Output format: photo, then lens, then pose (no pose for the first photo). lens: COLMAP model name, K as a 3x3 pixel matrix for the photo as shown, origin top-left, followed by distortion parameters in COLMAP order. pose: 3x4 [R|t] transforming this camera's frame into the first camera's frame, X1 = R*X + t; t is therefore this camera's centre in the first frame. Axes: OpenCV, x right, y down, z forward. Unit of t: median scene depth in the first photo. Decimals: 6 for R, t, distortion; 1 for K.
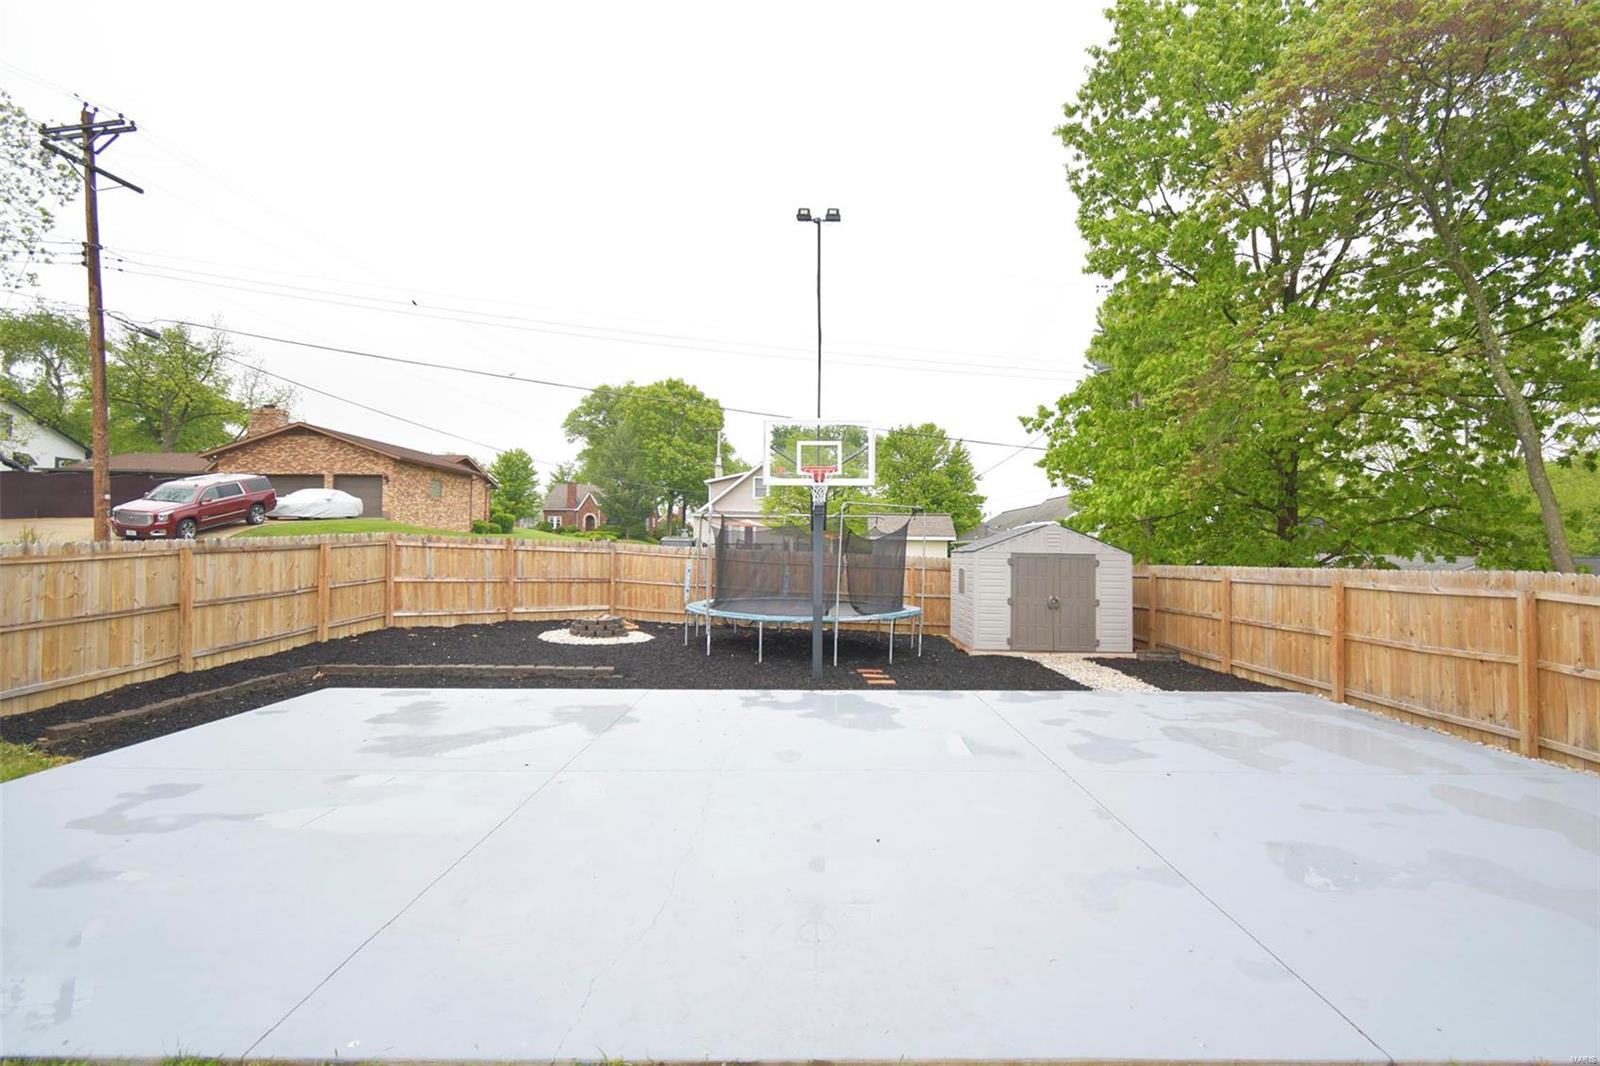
lens RADIAL K [[708.6, 0, 800.1], [0, 708.6, 522.9], [0, 0, 1]] dist [0.008899, -0.001559]
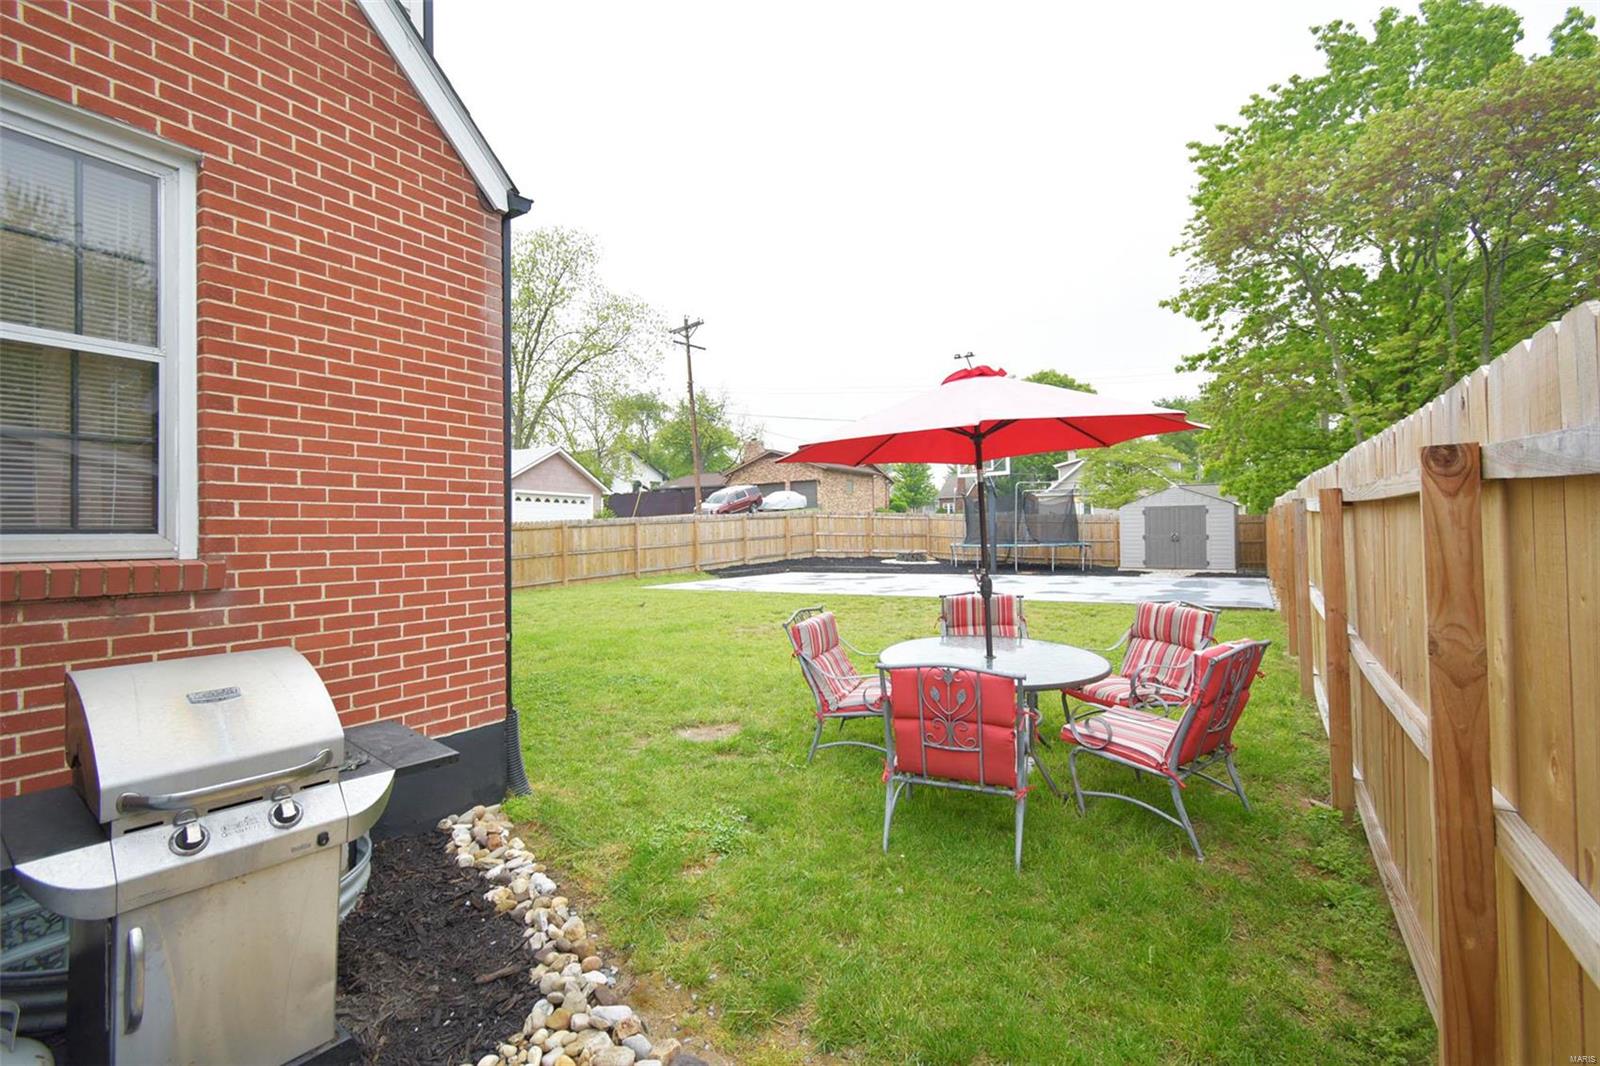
lens RADIAL K [[708.6, 0, 799.2], [0, 708.6, 537.6], [0, 0, 1]] dist [0.008899, -0.001559]
pose [[0.840770, -0.021612, -0.540961, 0.446678], [0.043059, 0.998707, 0.027025, 0.030190], [0.539677, -0.046015, 0.840614, -0.675476]]
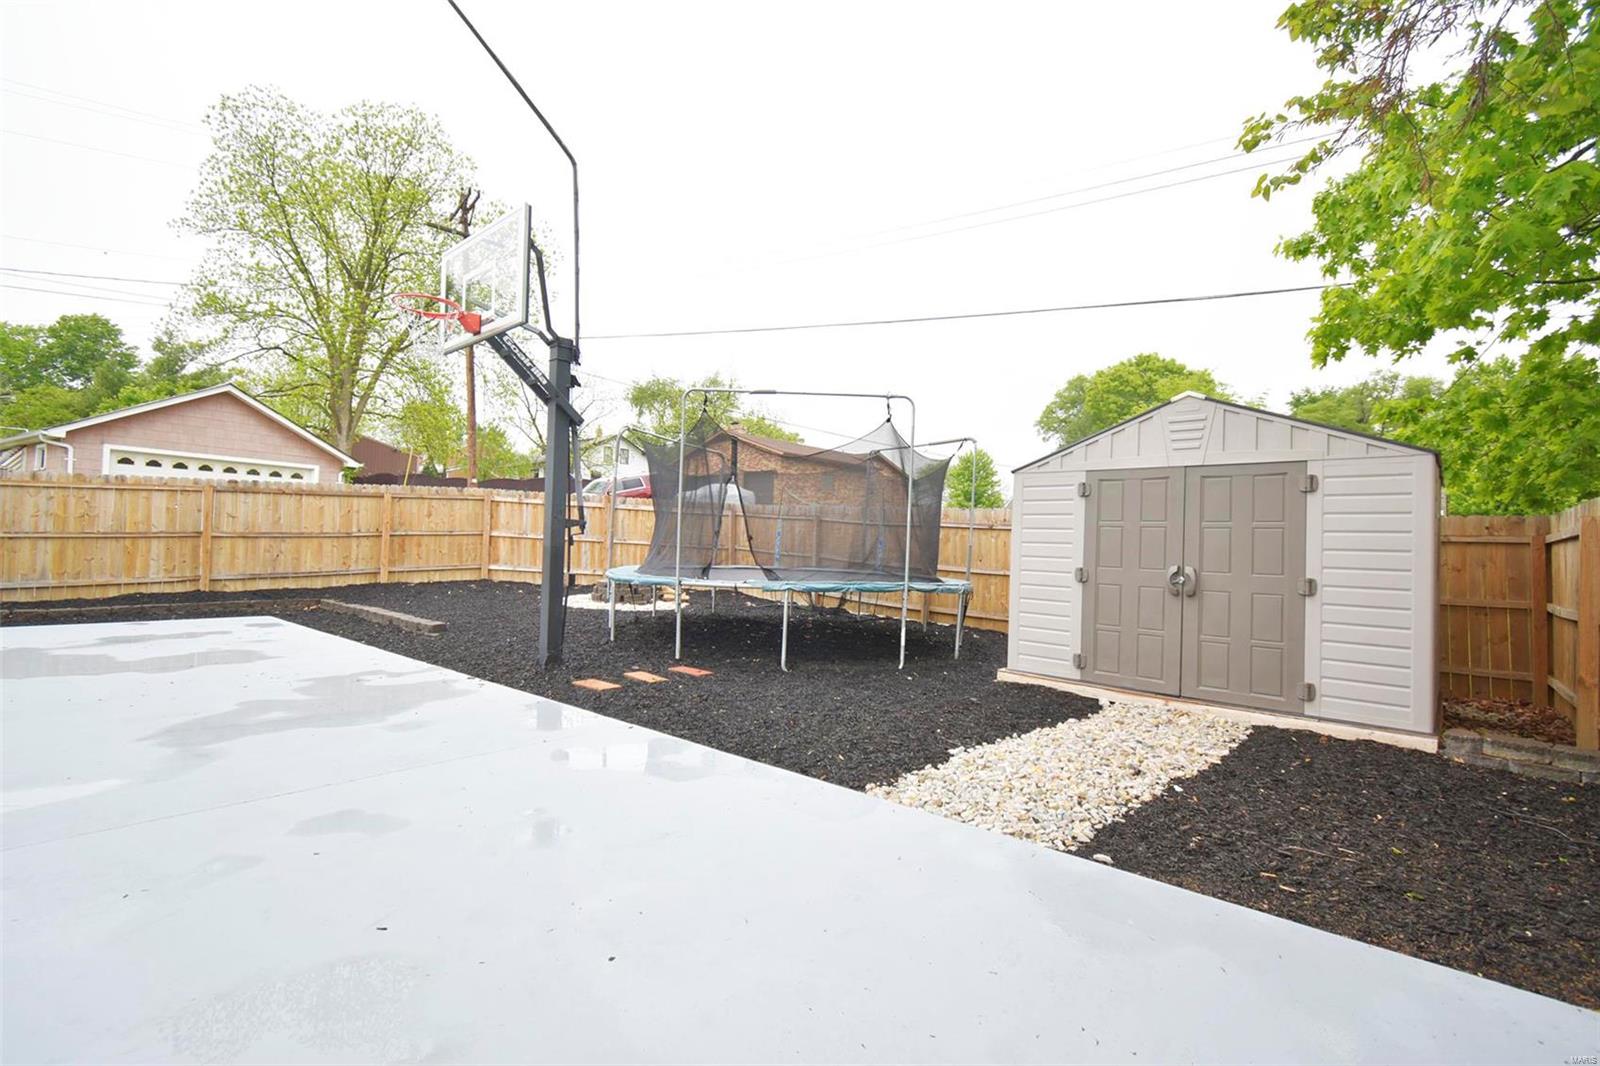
lens RADIAL K [[708.6, 0, 810.2], [0, 708.6, 524.0], [0, 0, 1]] dist [0.008899, -0.001559]
pose [[0.756348, -0.010925, -0.654078, 0.410868], [0.002626, 0.999903, -0.013665, 0.072658], [0.654164, 0.008618, 0.756303, 0.468381]]
